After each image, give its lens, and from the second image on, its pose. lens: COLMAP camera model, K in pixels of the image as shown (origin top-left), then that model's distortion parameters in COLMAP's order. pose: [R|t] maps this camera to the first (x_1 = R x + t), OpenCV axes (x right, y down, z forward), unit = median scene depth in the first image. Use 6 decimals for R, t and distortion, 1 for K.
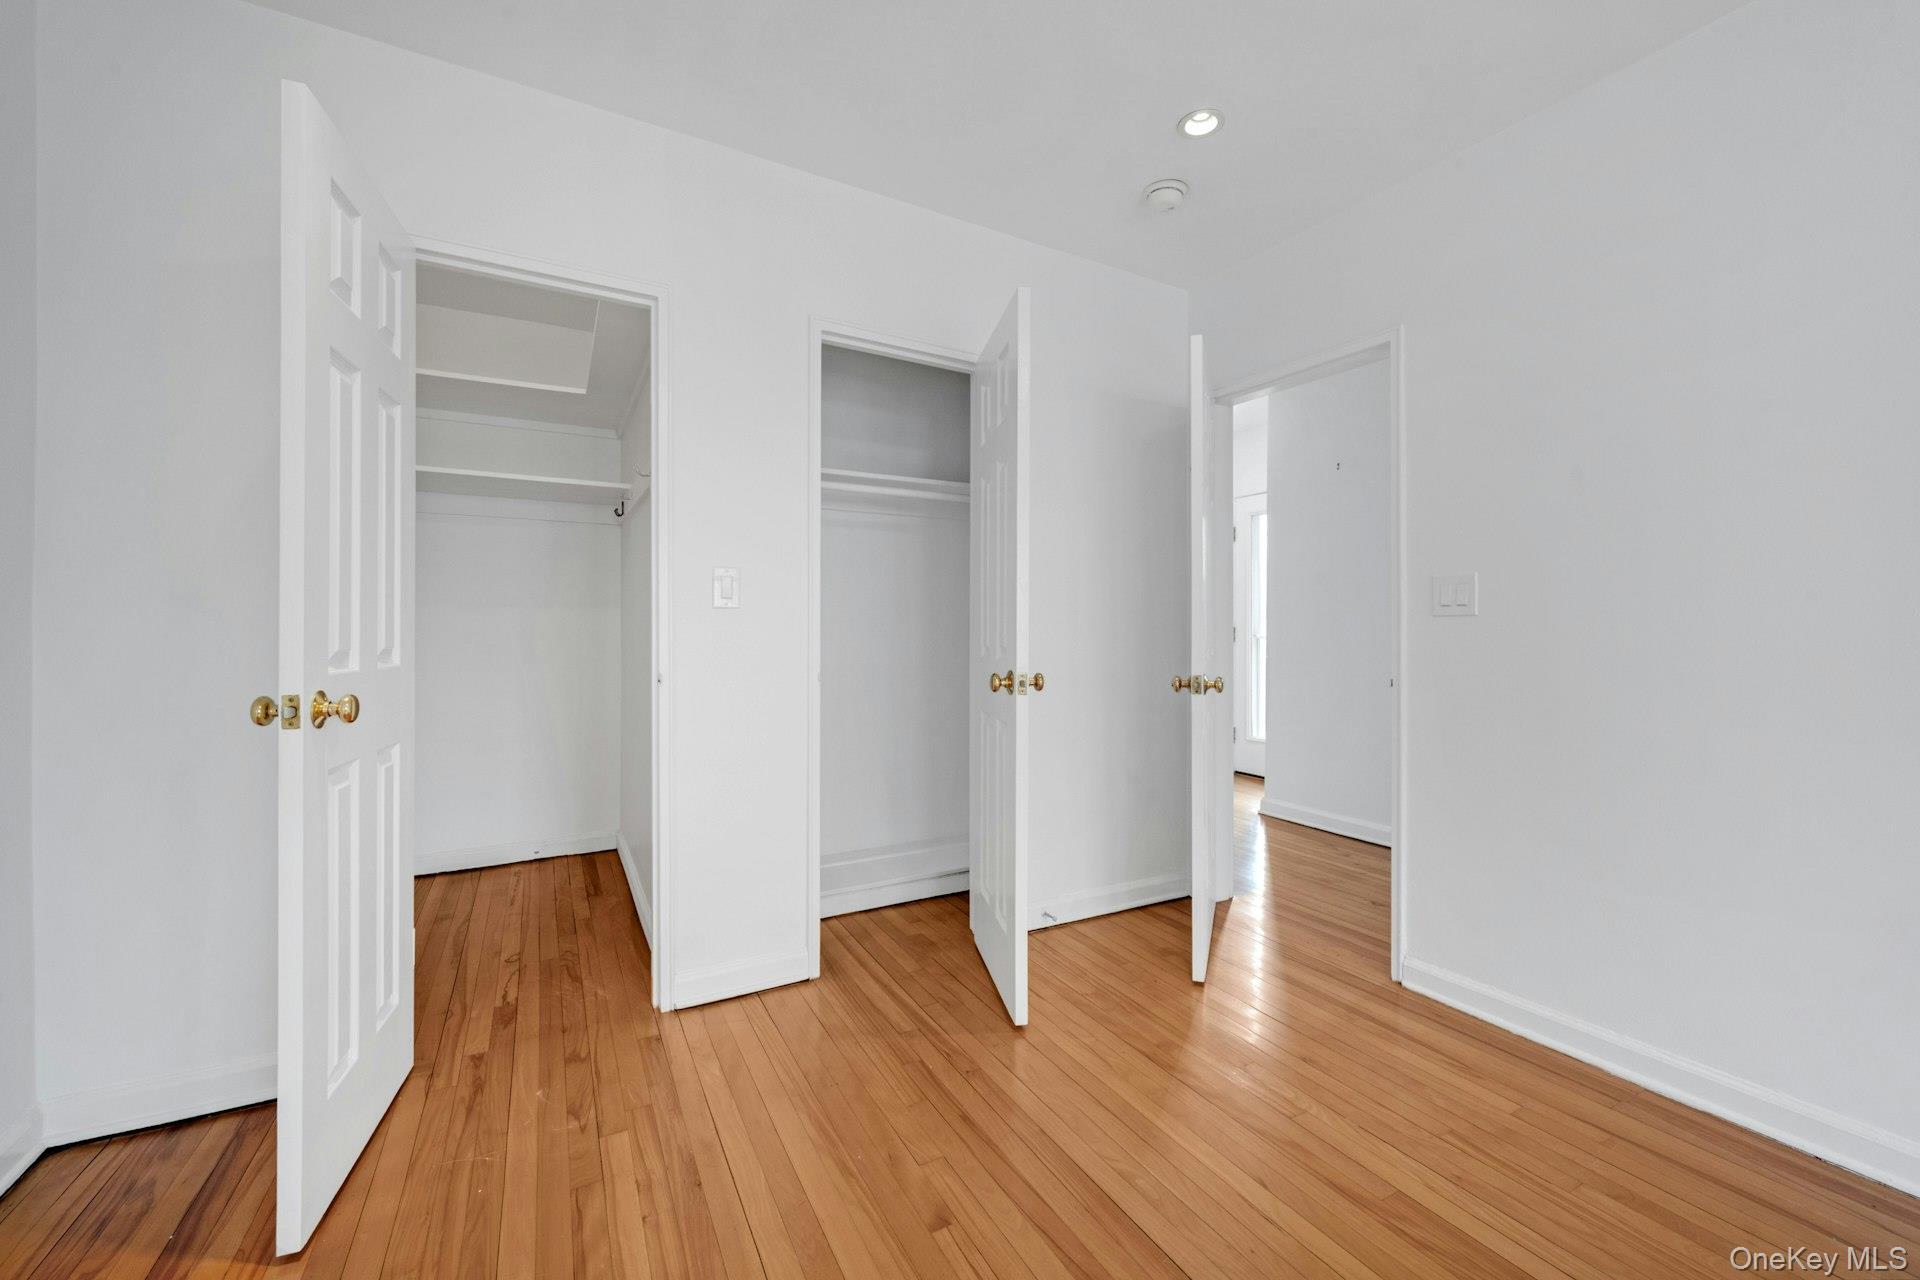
lens RADIAL K [[767.3, 0, 963.6], [0, 767.3, 641.1], [0, 0, 1]] dist [-0.000006, 0.000234]
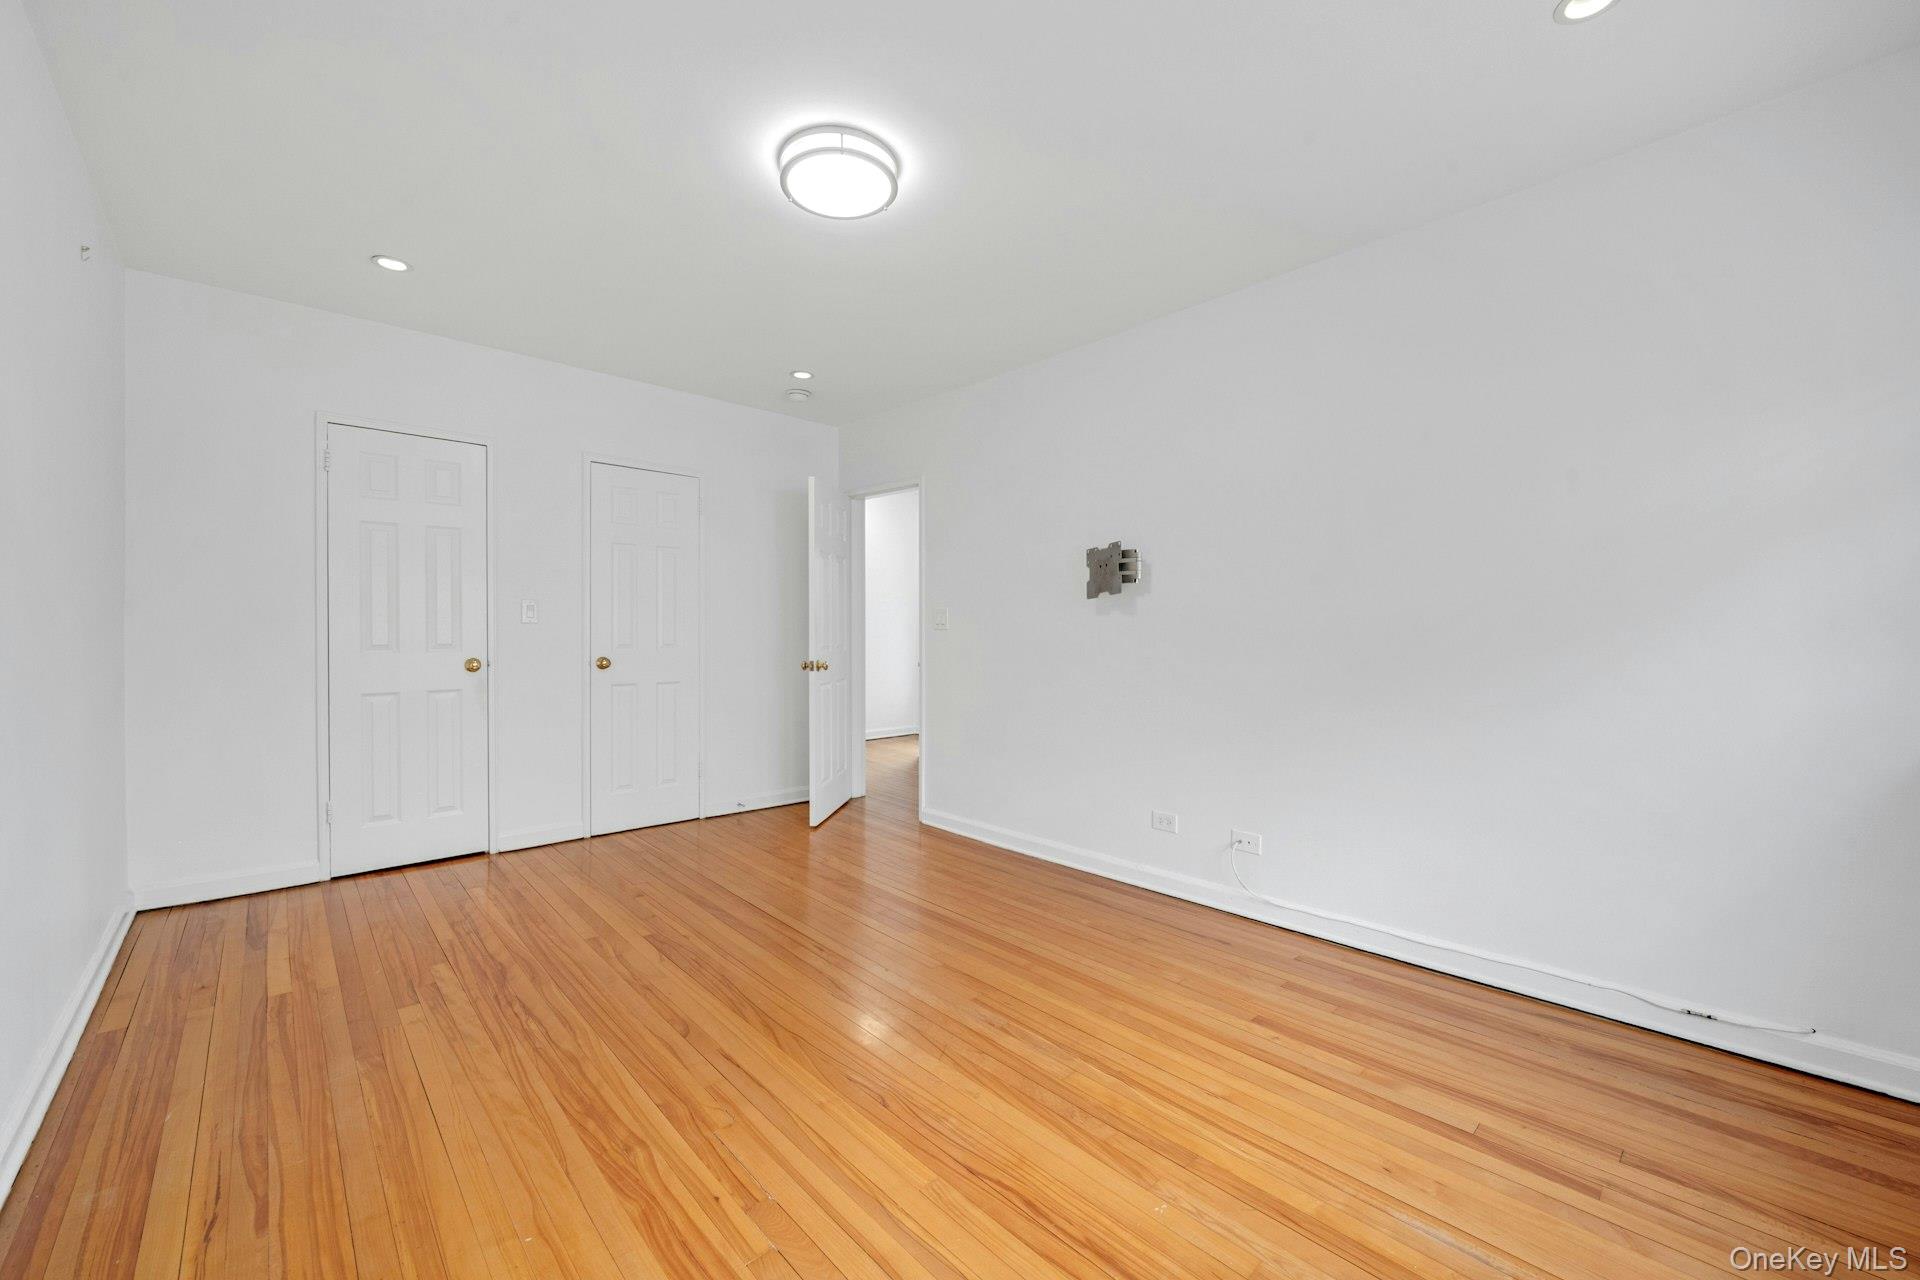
lens RADIAL K [[767.3, 0, 962.8], [0, 767.3, 632.9], [0, 0, 1]] dist [-0.000006, 0.000234]
pose [[0.973140, -0.000819, 0.230214, 0.231378], [0.000976, 0.999999, -0.000568, -0.020848], [-0.230213, 0.000777, 0.973140, -0.877020]]
